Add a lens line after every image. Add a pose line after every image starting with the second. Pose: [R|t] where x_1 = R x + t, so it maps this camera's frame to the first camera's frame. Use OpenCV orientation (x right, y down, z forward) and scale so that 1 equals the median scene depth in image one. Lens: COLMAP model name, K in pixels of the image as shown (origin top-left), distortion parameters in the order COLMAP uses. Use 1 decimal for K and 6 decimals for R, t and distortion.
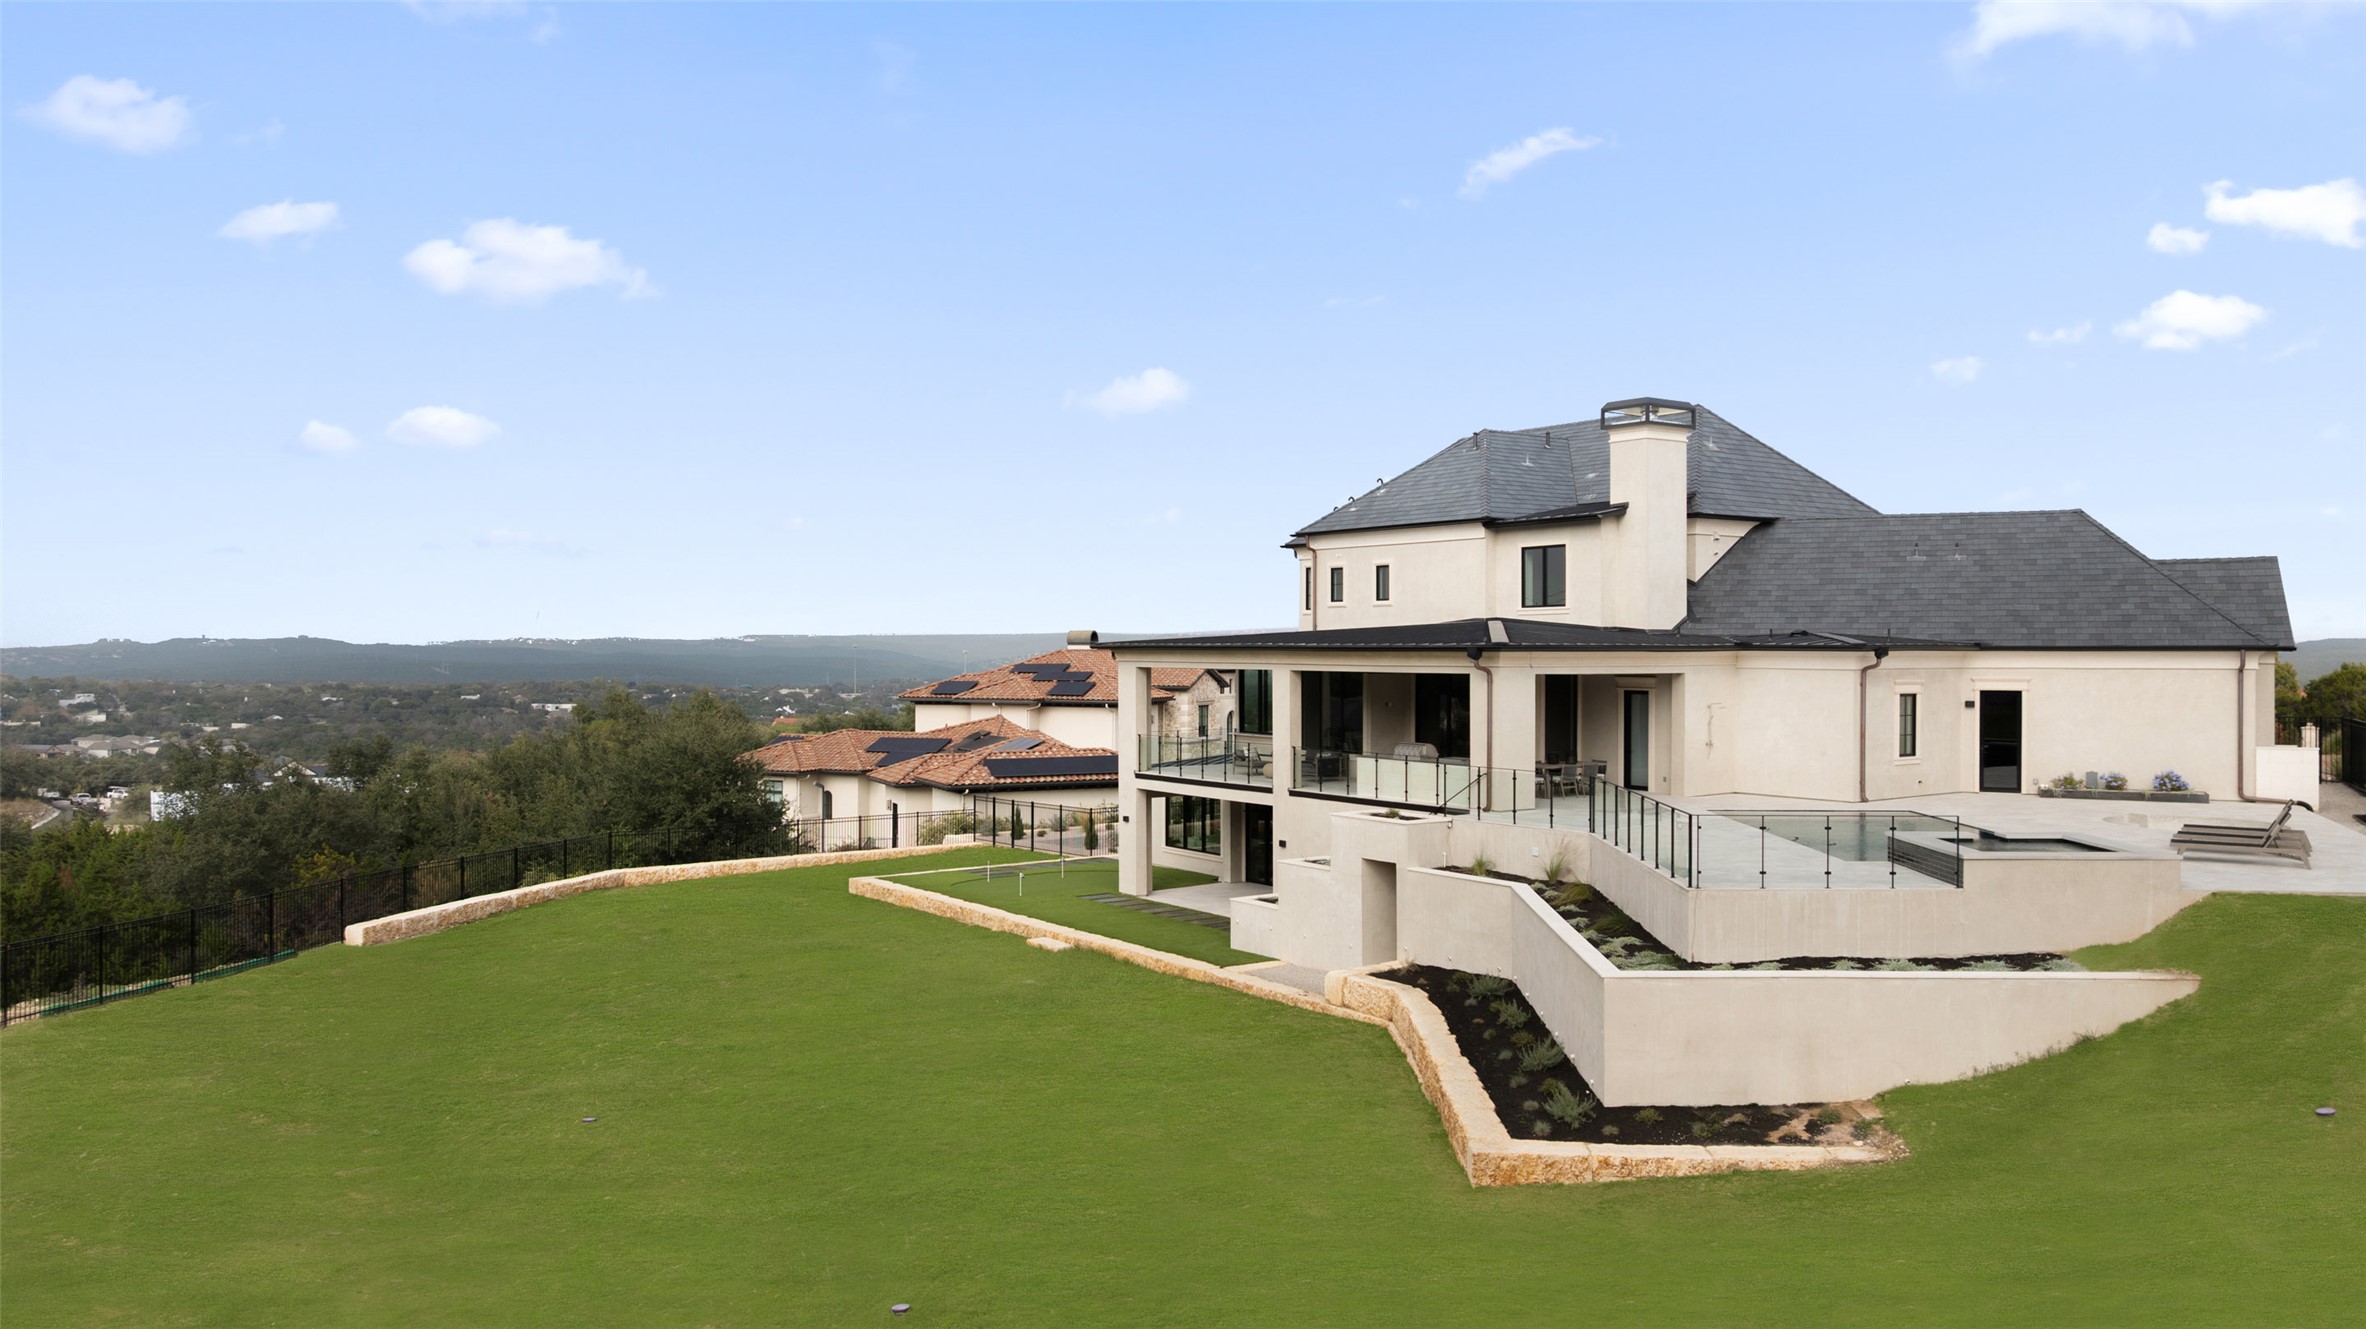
lens RADIAL K [[1711.1, 0, 1186.6], [0, 1711.1, 635.3], [0, 0, 1]] dist [-0.050644, 0.081203]
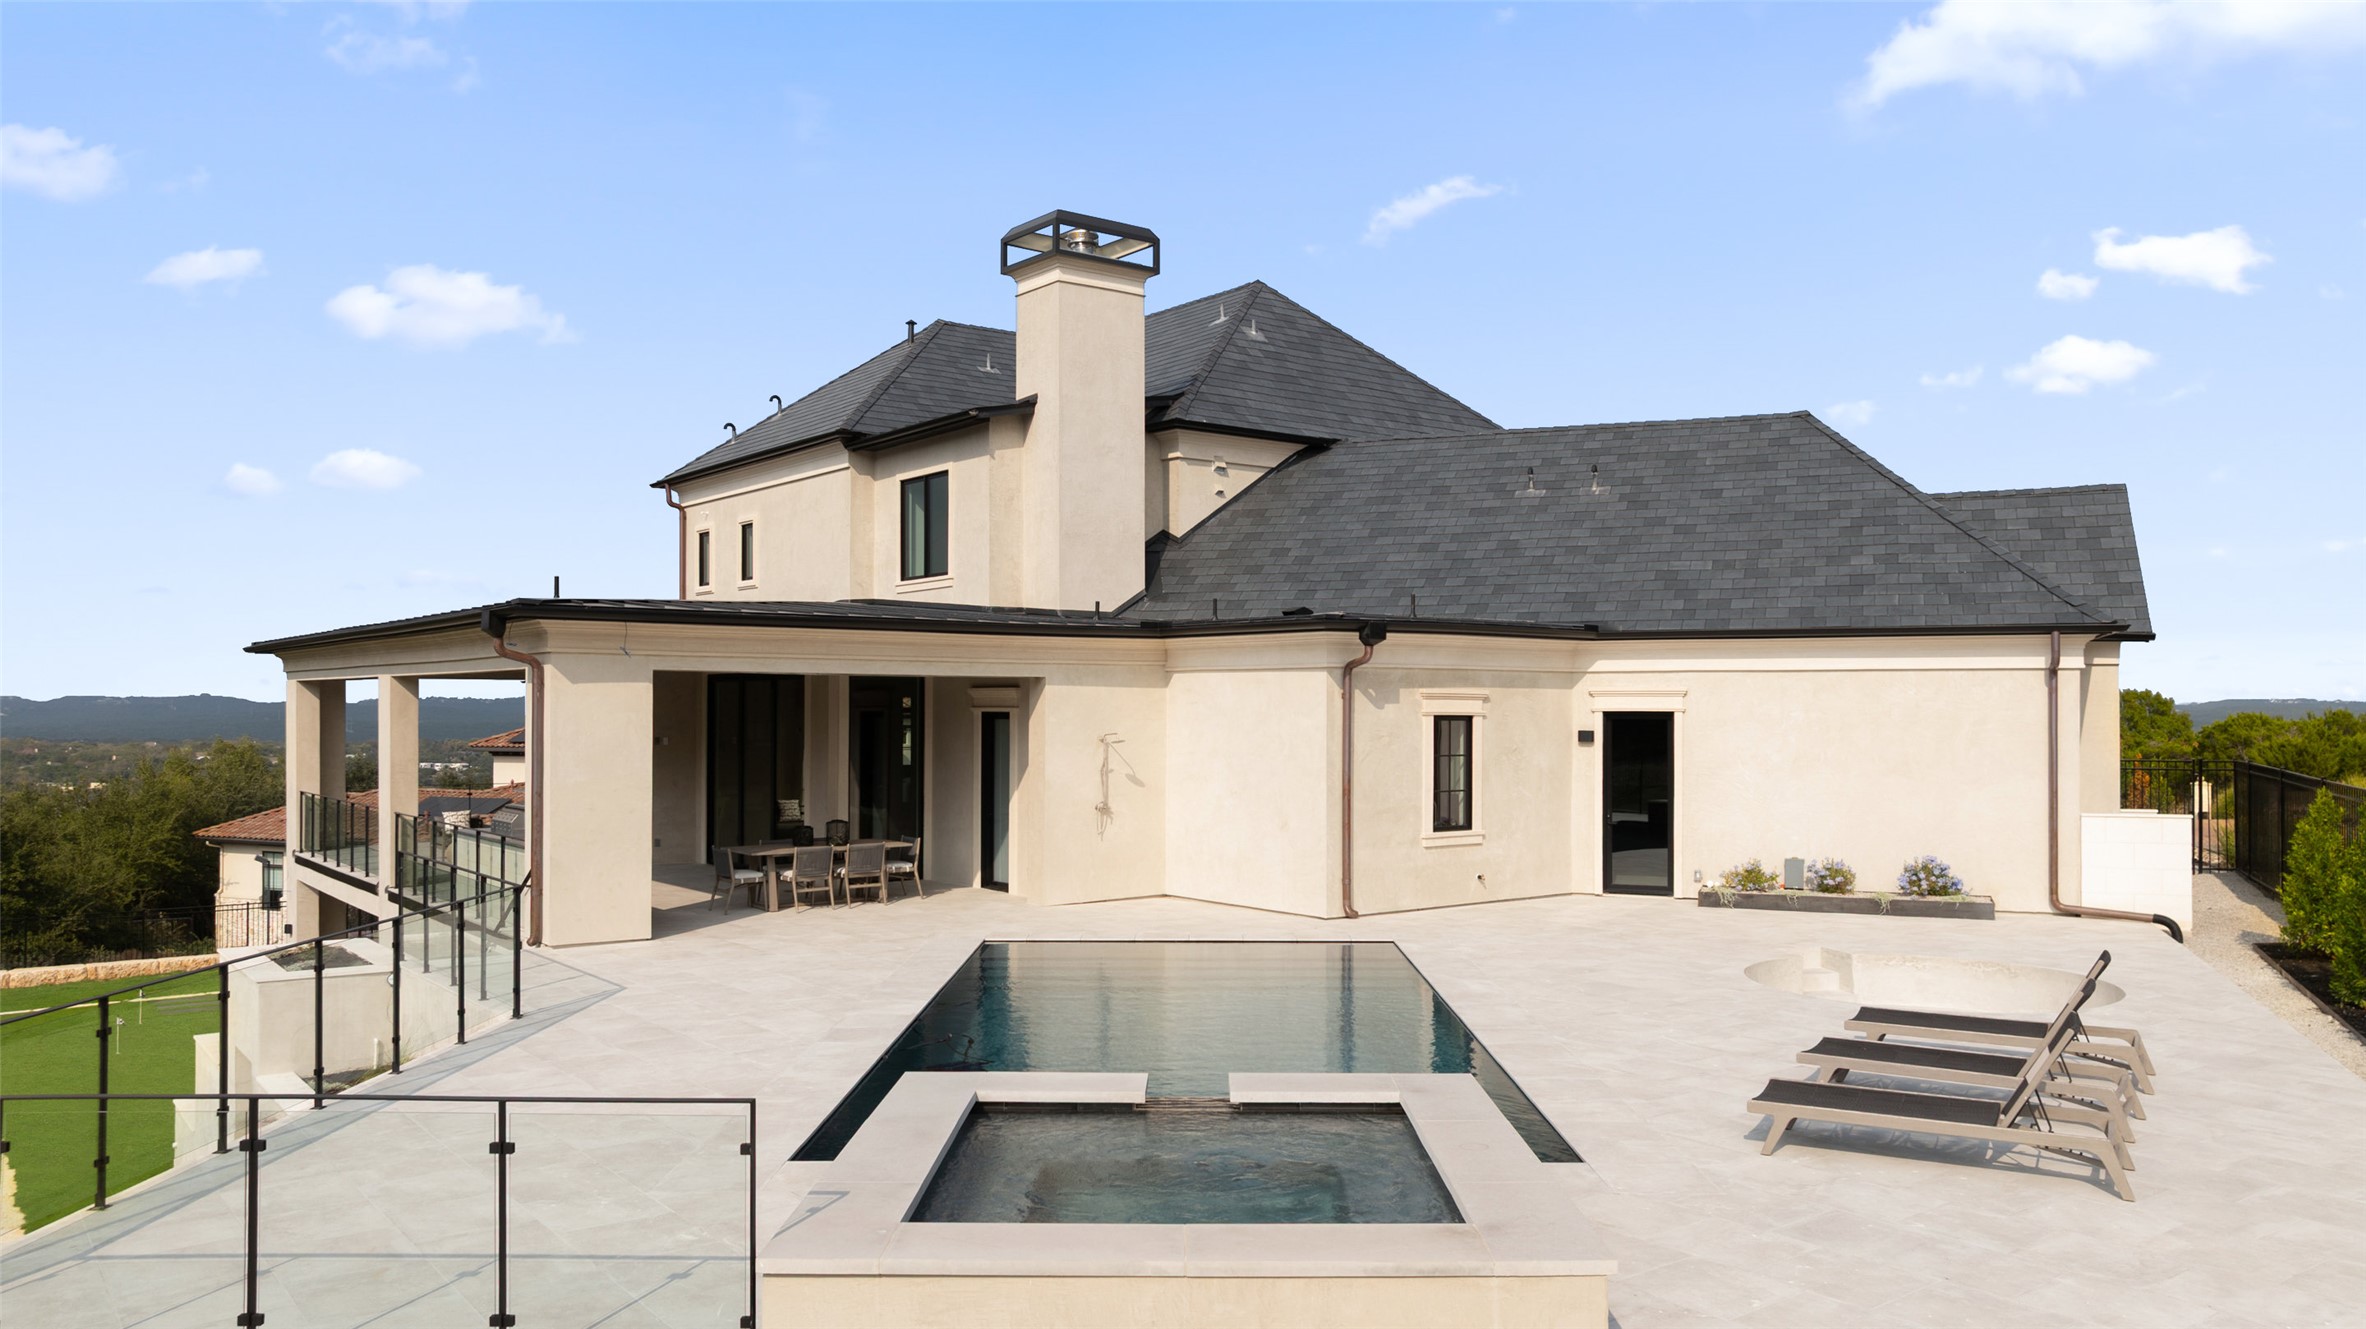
lens RADIAL K [[1658.0, 0, 1177.3], [0, 1658.0, 669.1], [0, 0, 1]] dist [-0.008714, -0.006660]
pose [[0.999688, 0.001048, 0.024944, 0.302026], [-0.000625, 0.999856, -0.016976, 0.026721], [-0.024958, 0.016955, 0.999545, 0.442321]]
